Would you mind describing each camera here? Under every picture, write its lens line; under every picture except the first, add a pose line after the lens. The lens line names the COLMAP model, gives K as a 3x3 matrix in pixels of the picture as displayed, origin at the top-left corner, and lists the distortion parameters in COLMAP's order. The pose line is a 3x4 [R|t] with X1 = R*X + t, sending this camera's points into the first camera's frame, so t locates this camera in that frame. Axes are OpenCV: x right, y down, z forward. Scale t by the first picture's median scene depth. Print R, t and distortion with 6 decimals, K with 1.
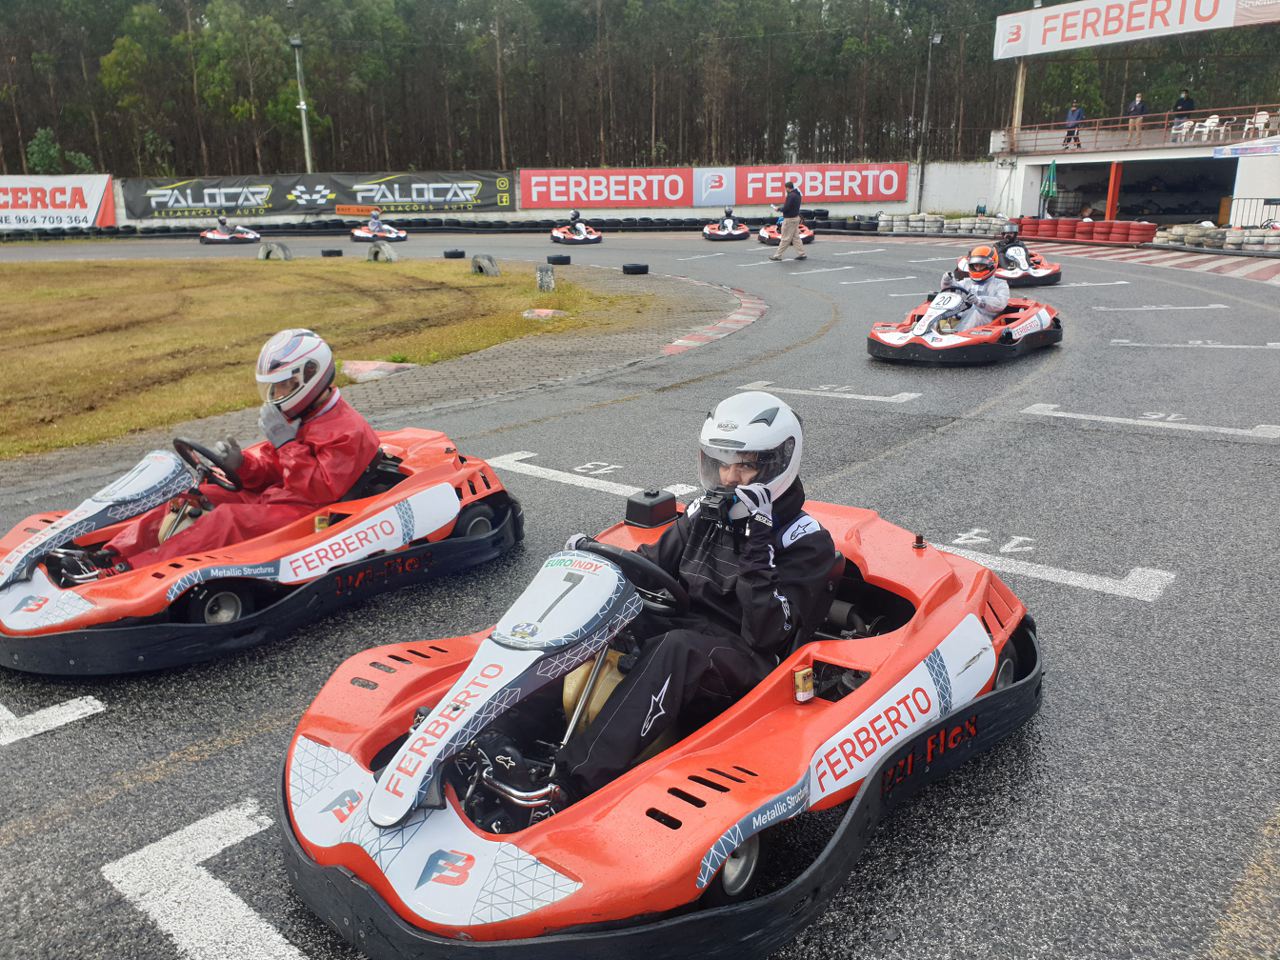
lens RADIAL K [[968.6, 0, 634.4], [0, 968.6, 476.4], [0, 0, 1]] dist [-0.001592, -0.000257]
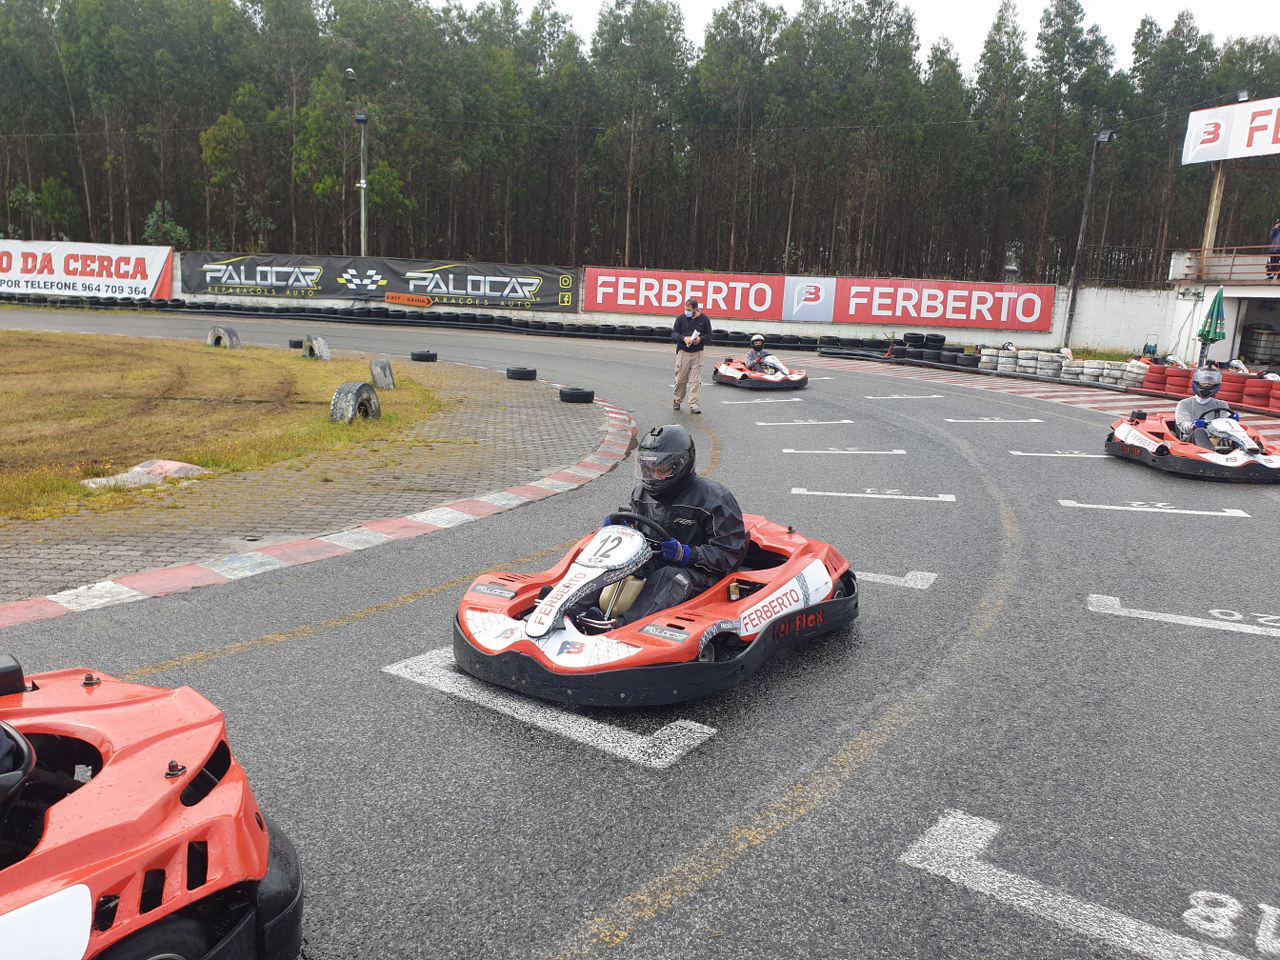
lens RADIAL K [[968.6, 0, 627.7], [0, 968.6, 488.4], [0, 0, 1]] dist [-0.001592, -0.000257]
pose [[0.975379, 0.101735, -0.195666, 0.111441], [-0.118936, 0.989815, -0.078240, -0.052936], [0.185714, 0.099585, 0.977544, 0.168272]]
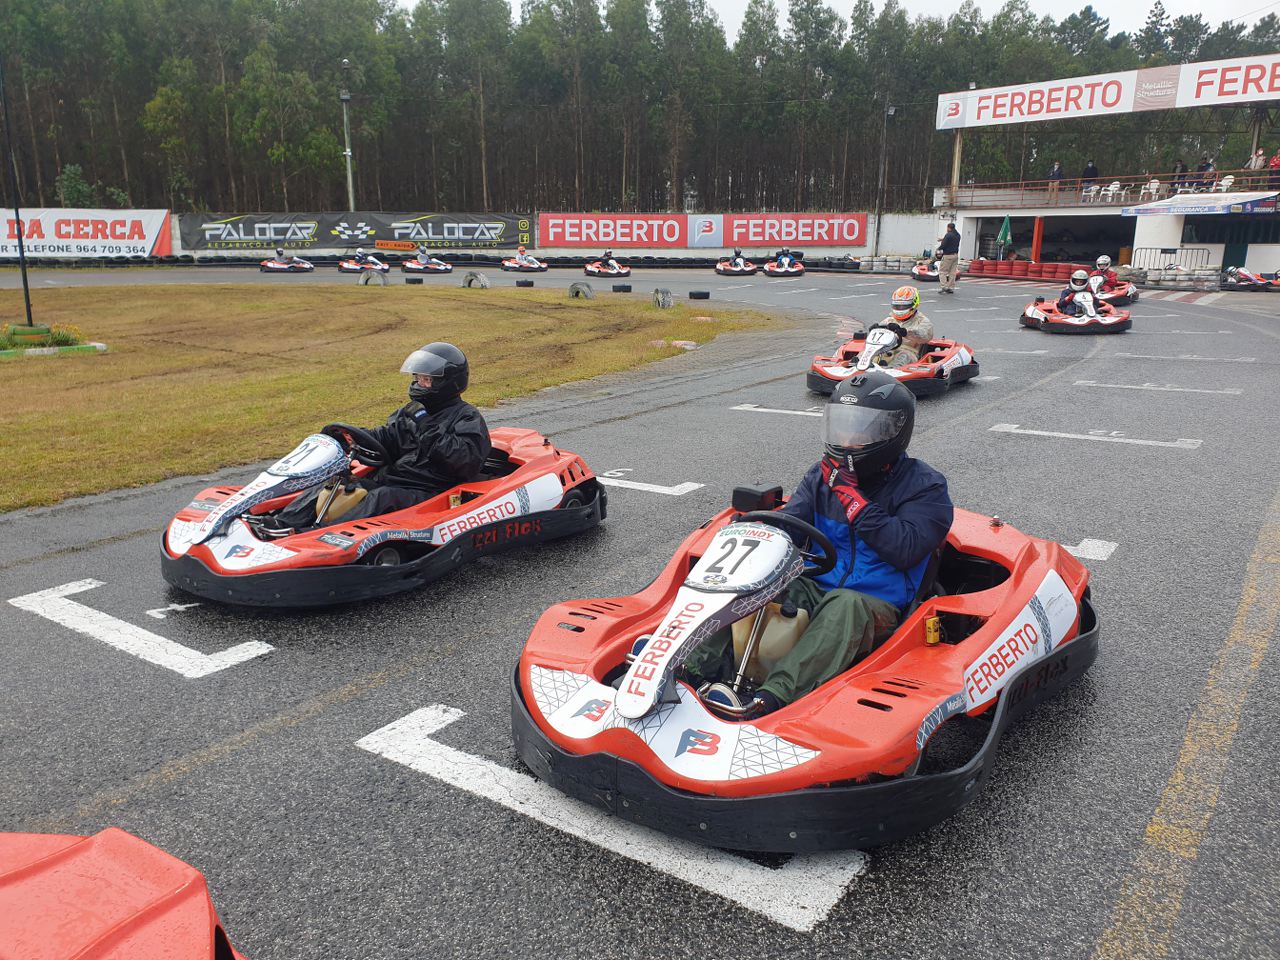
lens RADIAL K [[968.6, 0, 627.0], [0, 968.6, 483.9], [0, 0, 1]] dist [-0.001592, -0.000257]
pose [[0.995549, -0.005889, 0.094066, -0.124380], [0.008878, 0.999468, -0.031388, 0.041324], [-0.093831, 0.032083, 0.995071, -0.141372]]
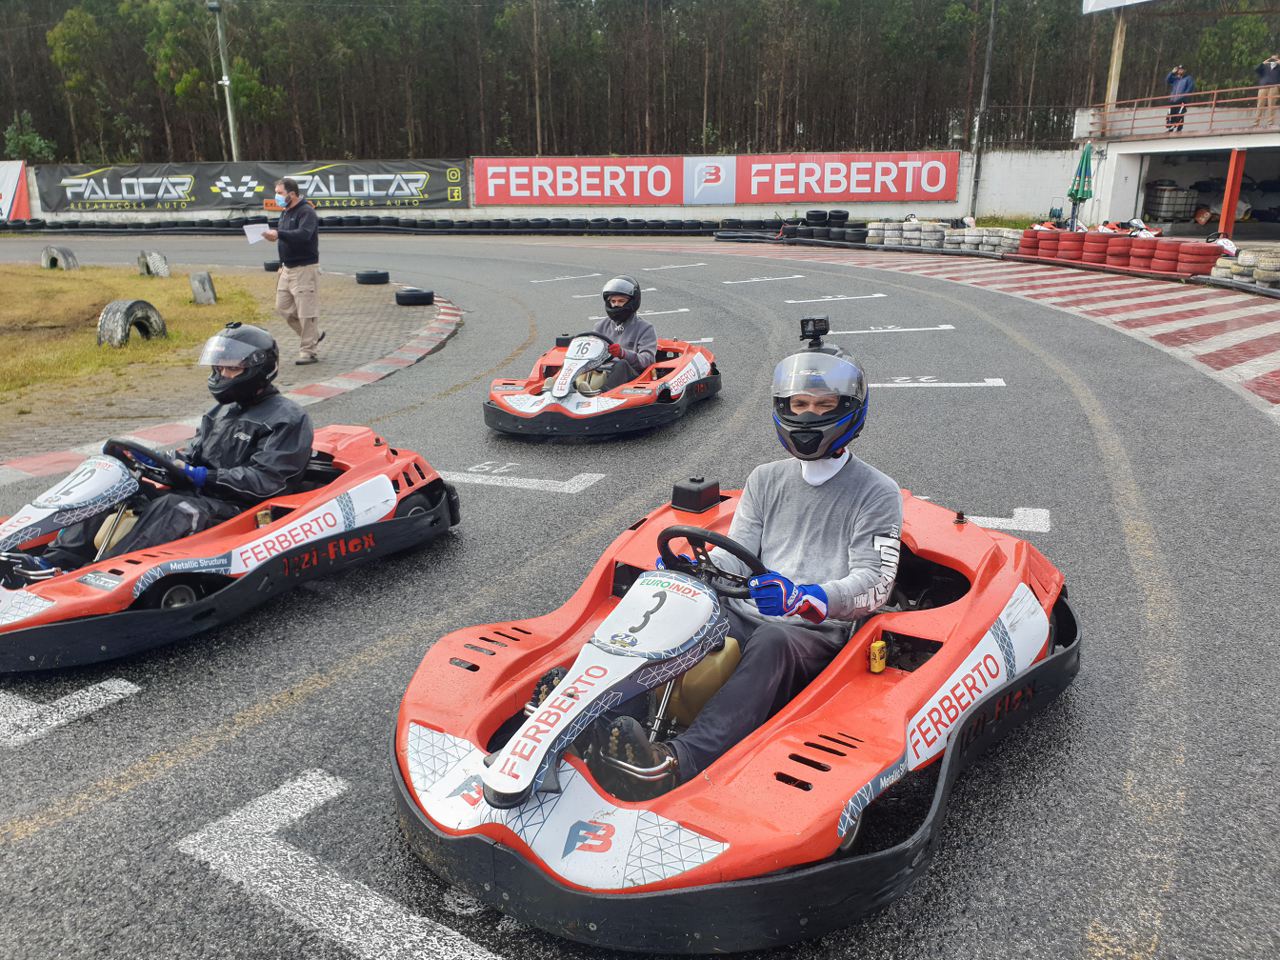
lens RADIAL K [[968.6, 0, 649.8], [0, 968.6, 503.1], [0, 0, 1]] dist [-0.001592, -0.000257]
pose [[0.989501, 0.052116, -0.134806, 0.157627], [-0.047769, 0.998235, 0.035280, -0.058674], [0.136406, -0.028470, 0.990244, 0.193013]]
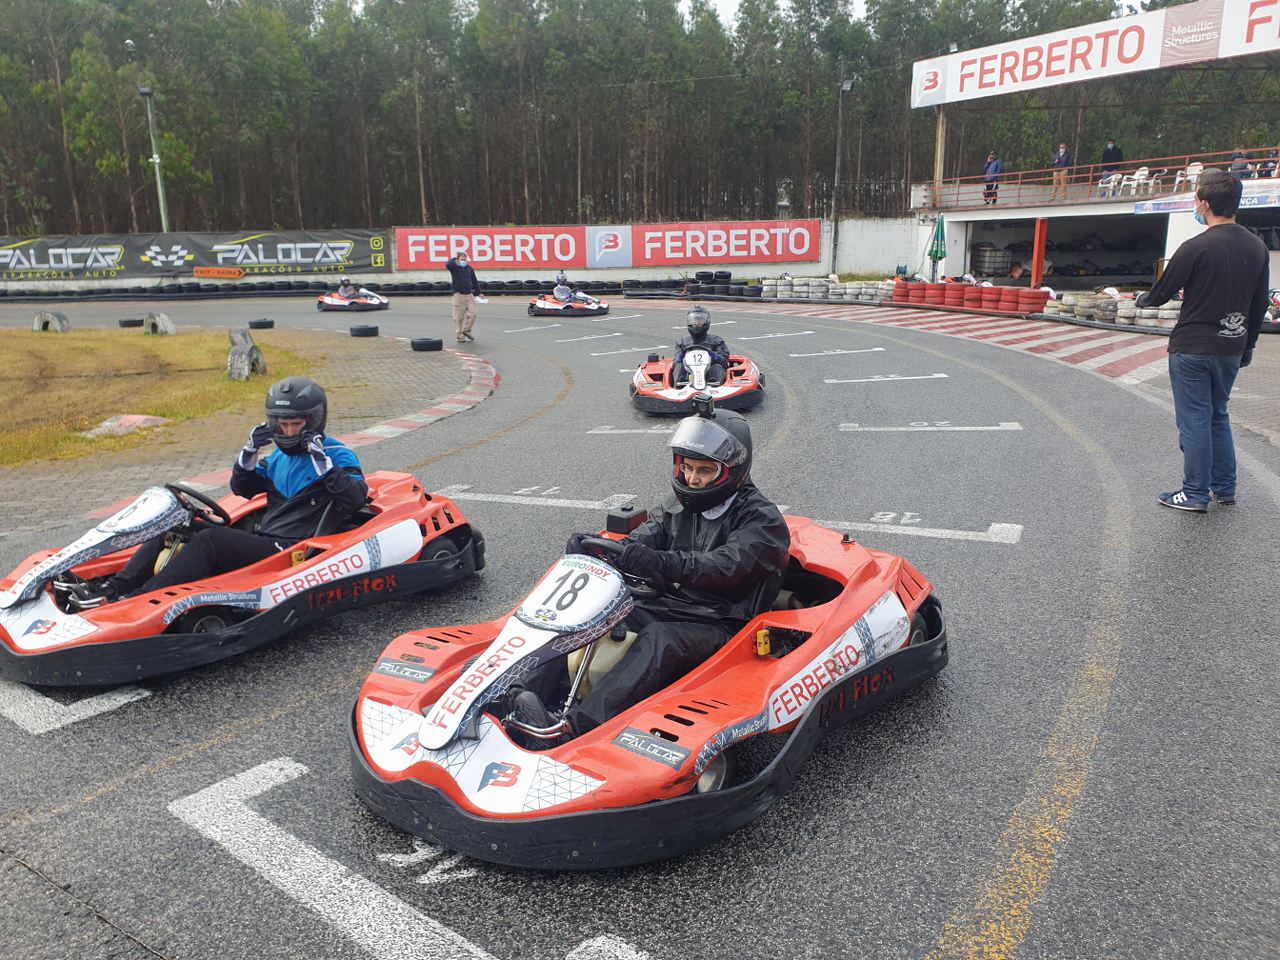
lens RADIAL K [[968.6, 0, 627.0], [0, 968.6, 492.3], [0, 0, 1]] dist [-0.001592, -0.000257]
pose [[0.999998, -0.001259, -0.001503, 0.101943], [0.001200, 0.999239, -0.038980, -0.031162], [0.001551, 0.038978, 0.999239, 0.095127]]
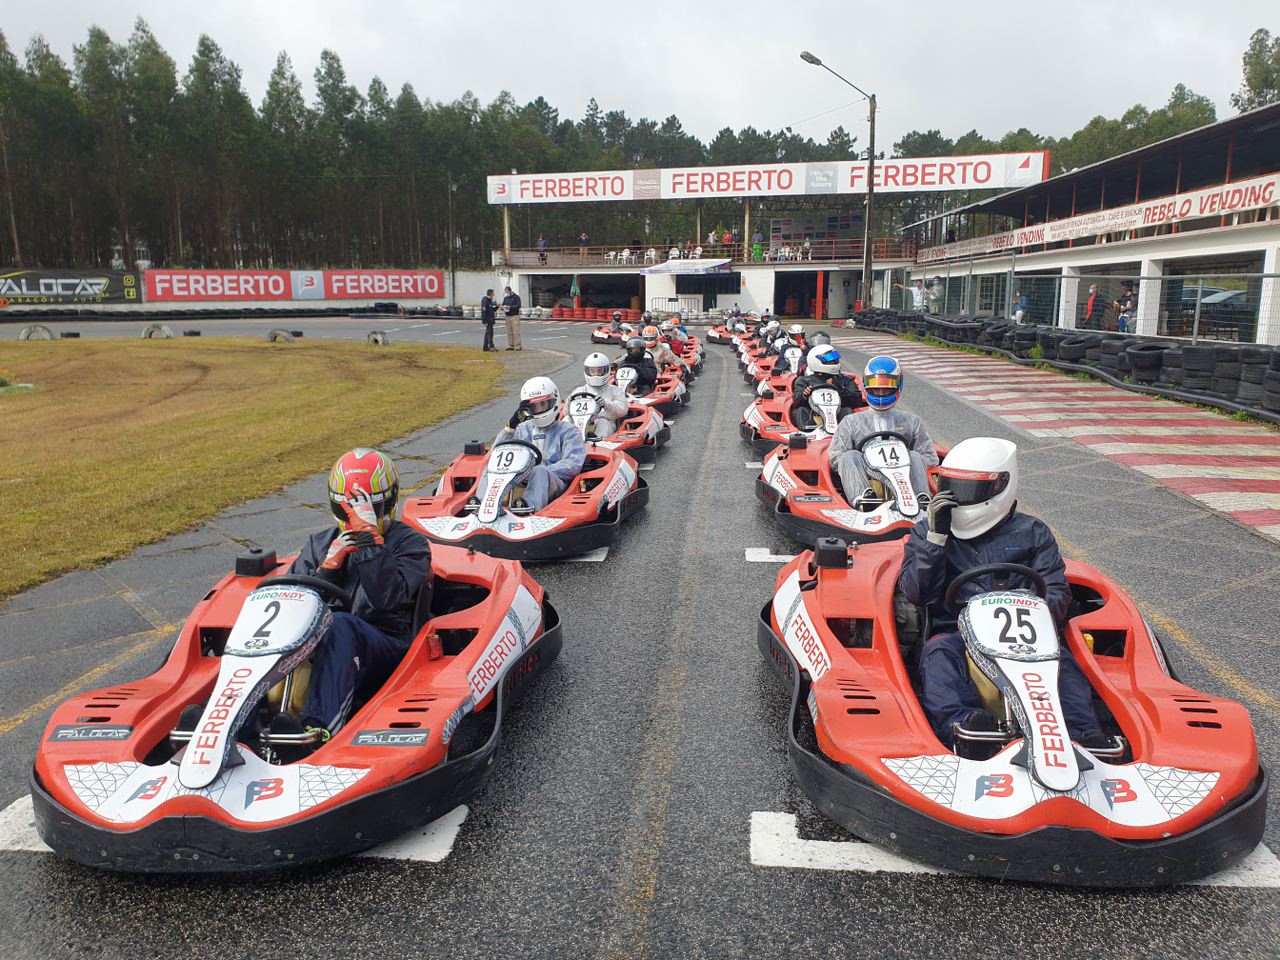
lens RADIAL K [[968.6, 0, 651.5], [0, 968.6, 474.3], [0, 0, 1]] dist [-0.001592, -0.000257]
pose [[0.803814, -0.100795, 0.586280, -0.341117], [0.157344, 0.986466, -0.046128, 0.087300], [-0.573696, 0.129326, 0.808794, -0.294346]]
